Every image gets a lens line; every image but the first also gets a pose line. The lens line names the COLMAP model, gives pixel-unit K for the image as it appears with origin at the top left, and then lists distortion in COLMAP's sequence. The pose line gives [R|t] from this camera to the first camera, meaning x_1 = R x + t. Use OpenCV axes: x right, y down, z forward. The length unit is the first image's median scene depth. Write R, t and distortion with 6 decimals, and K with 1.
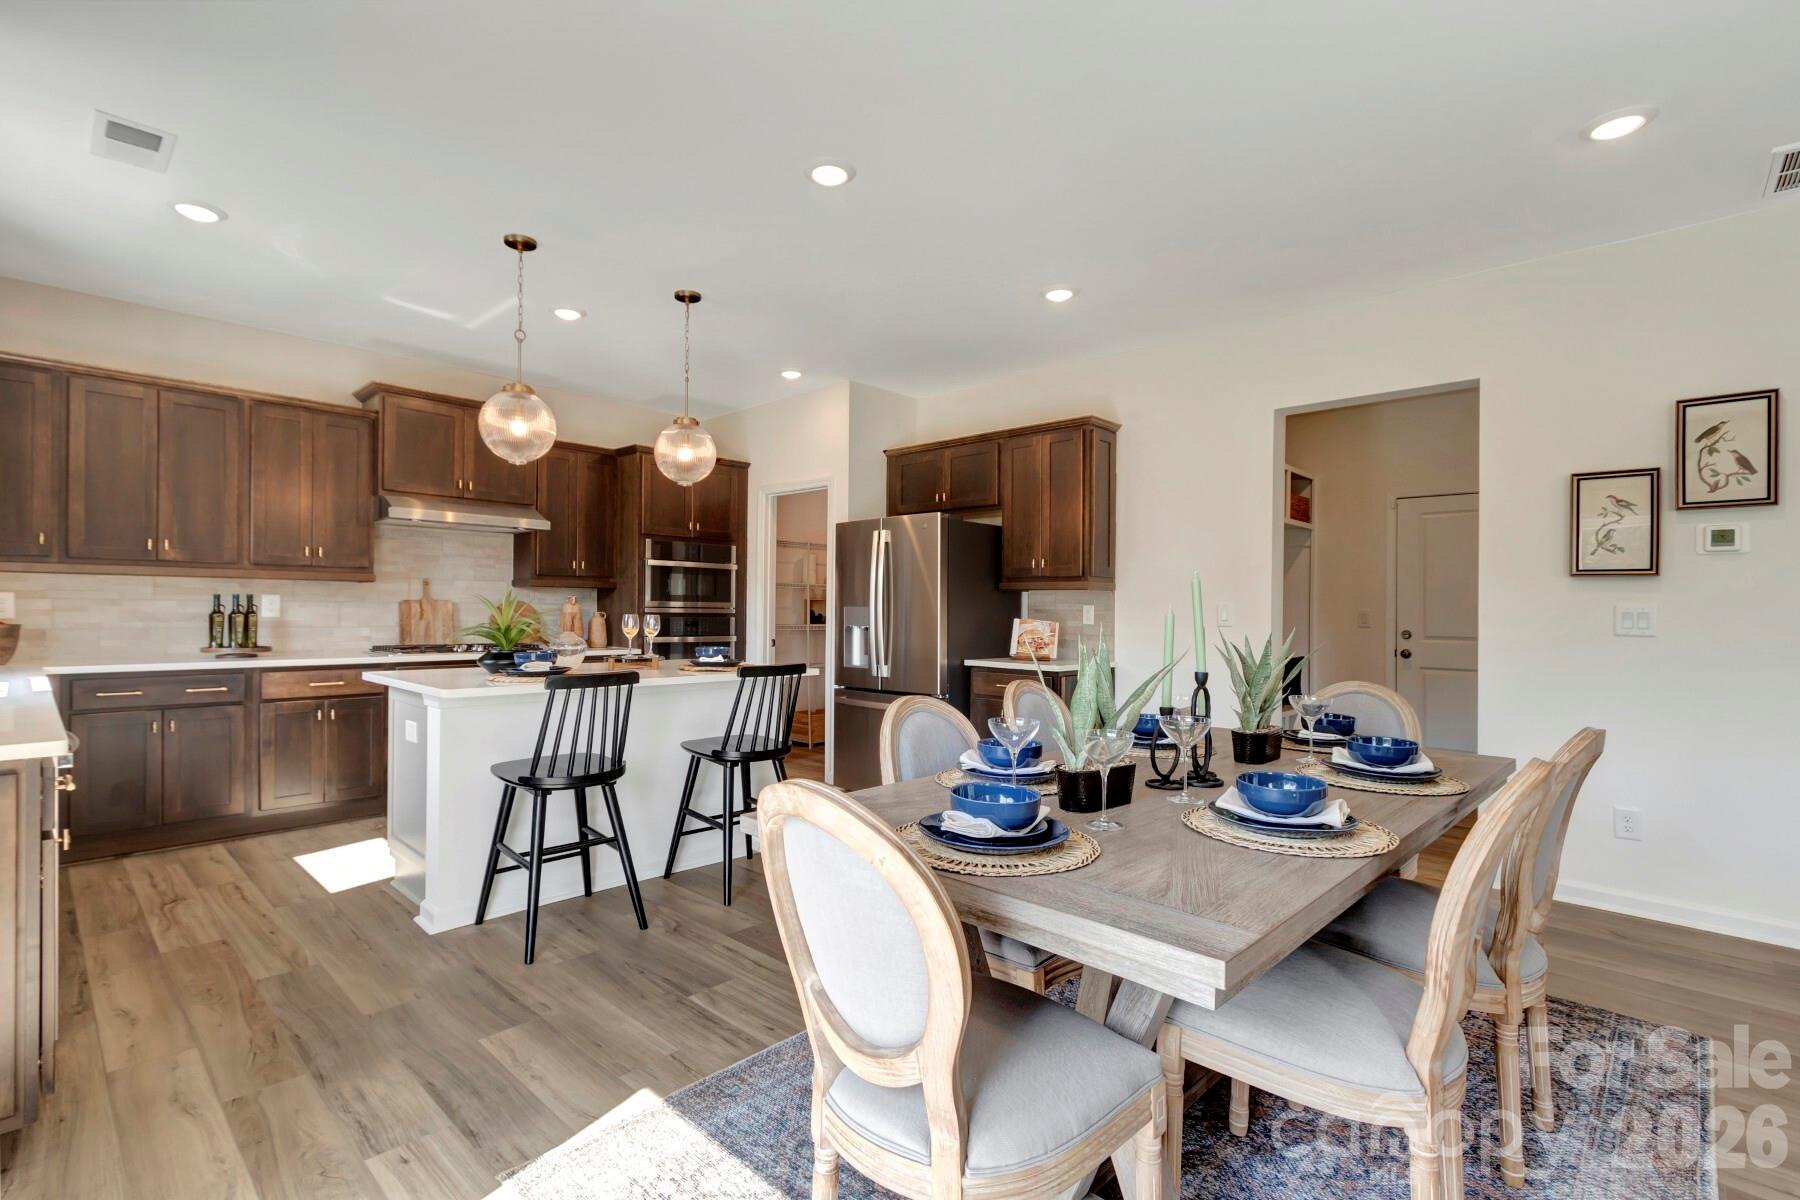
lens RADIAL K [[835.1, 0, 907.6], [0, 835.1, 610.1], [0, 0, 1]] dist [0.005517, -0.002085]
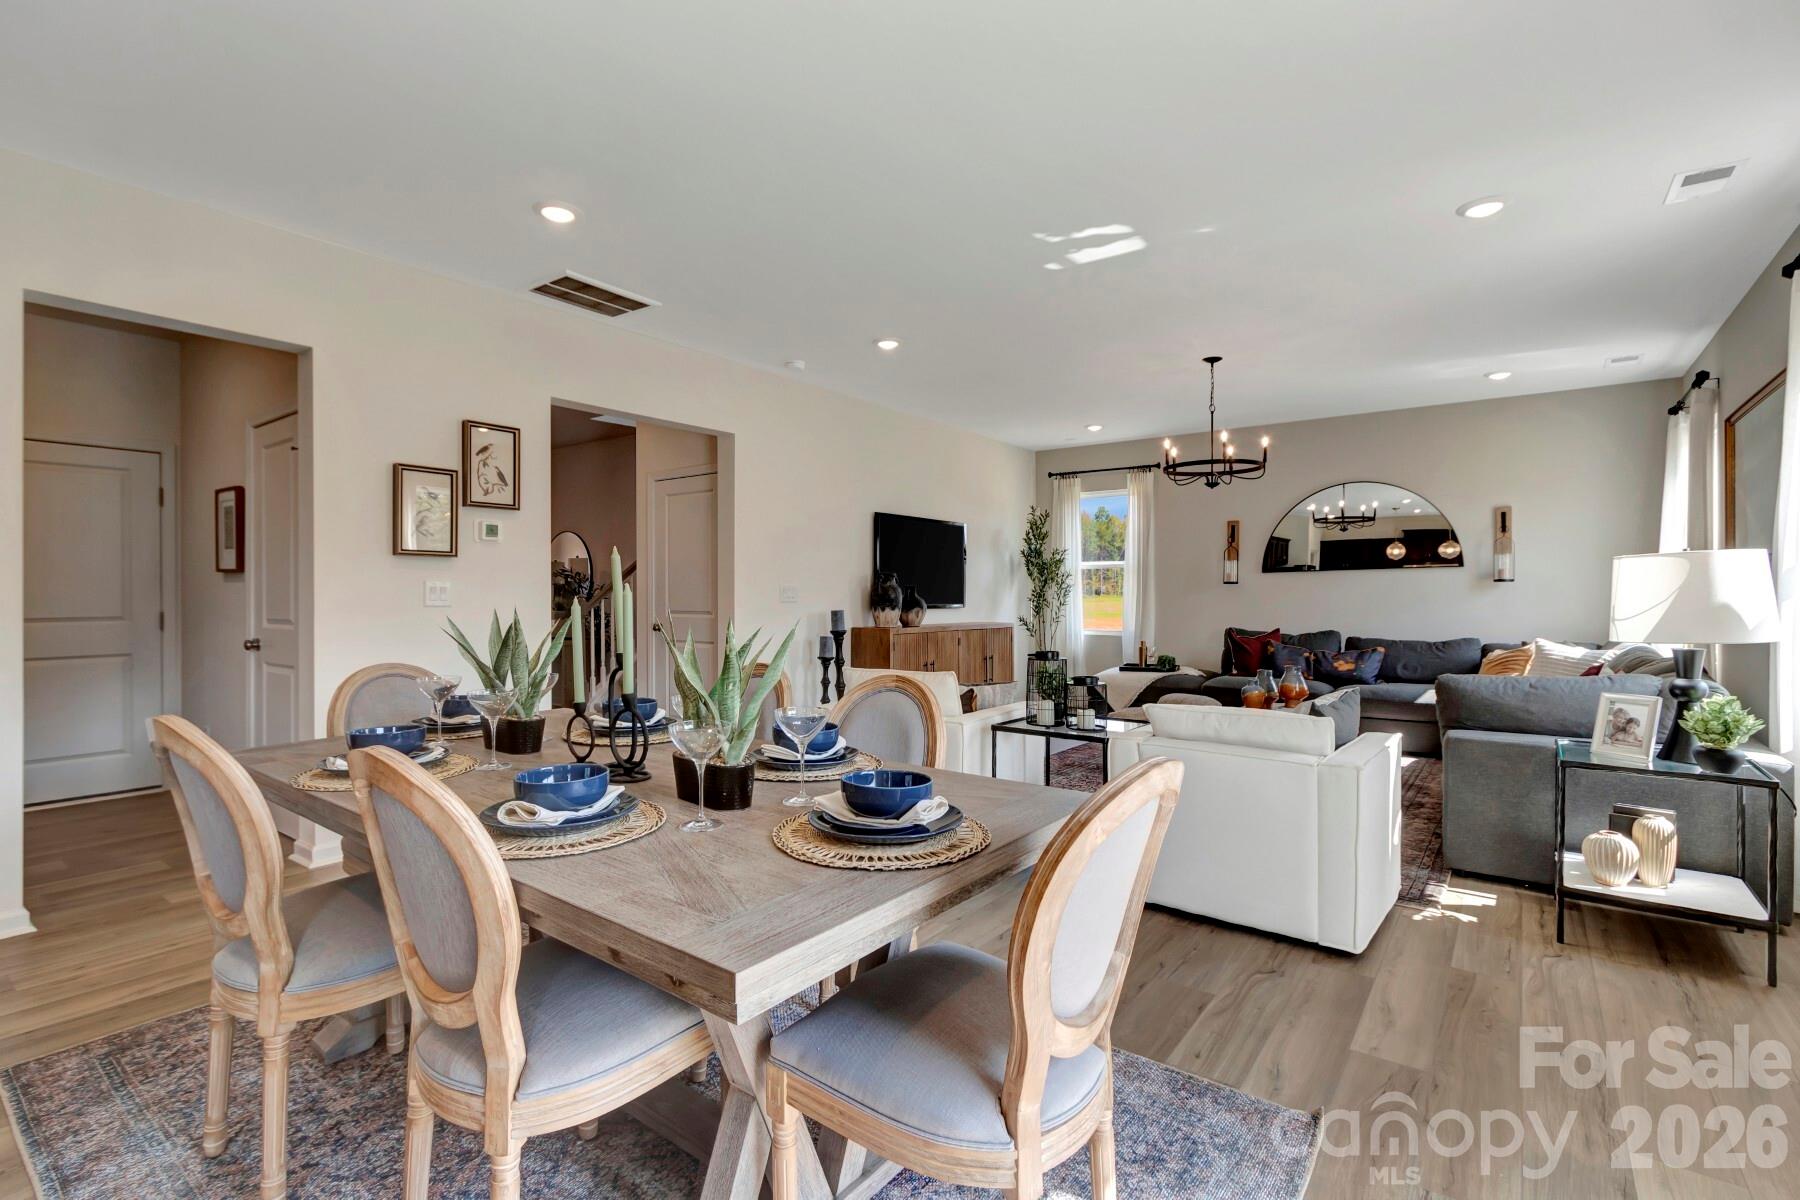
lens RADIAL K [[835.1, 0, 889.8], [0, 835.1, 586.3], [0, 0, 1]] dist [0.005517, -0.002085]
pose [[-0.123612, -0.013508, 0.992239, -0.423674], [-0.006474, 0.999897, 0.012806, -0.018710], [-0.992310, -0.004841, -0.123687, 0.528777]]
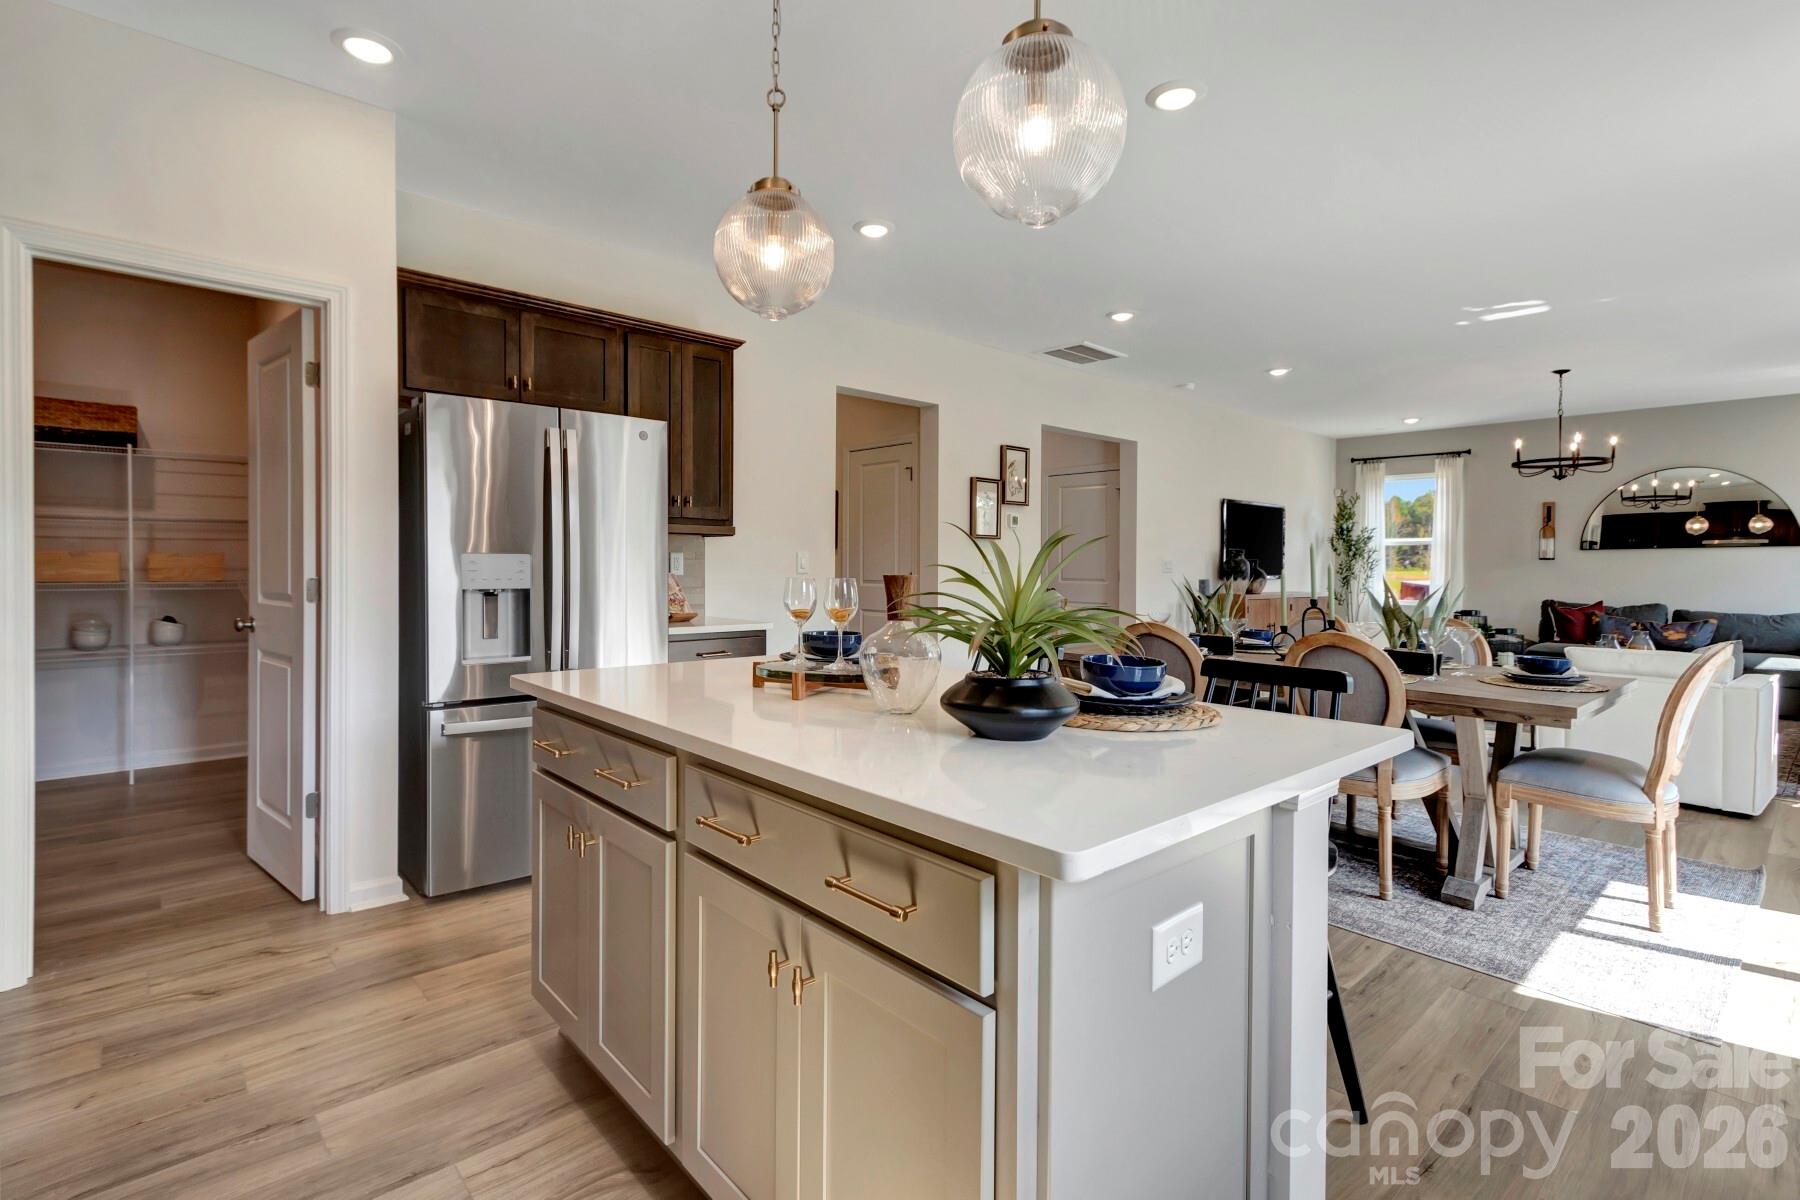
lens RADIAL K [[835.1, 0, 900.6], [0, 835.1, 559.3], [0, 0, 1]] dist [0.005517, -0.002085]
pose [[0.072412, -0.016794, 0.997233, -0.950661], [-0.010690, 0.999788, 0.017613, -0.028239], [-0.997318, -0.011936, 0.072217, 1.109718]]
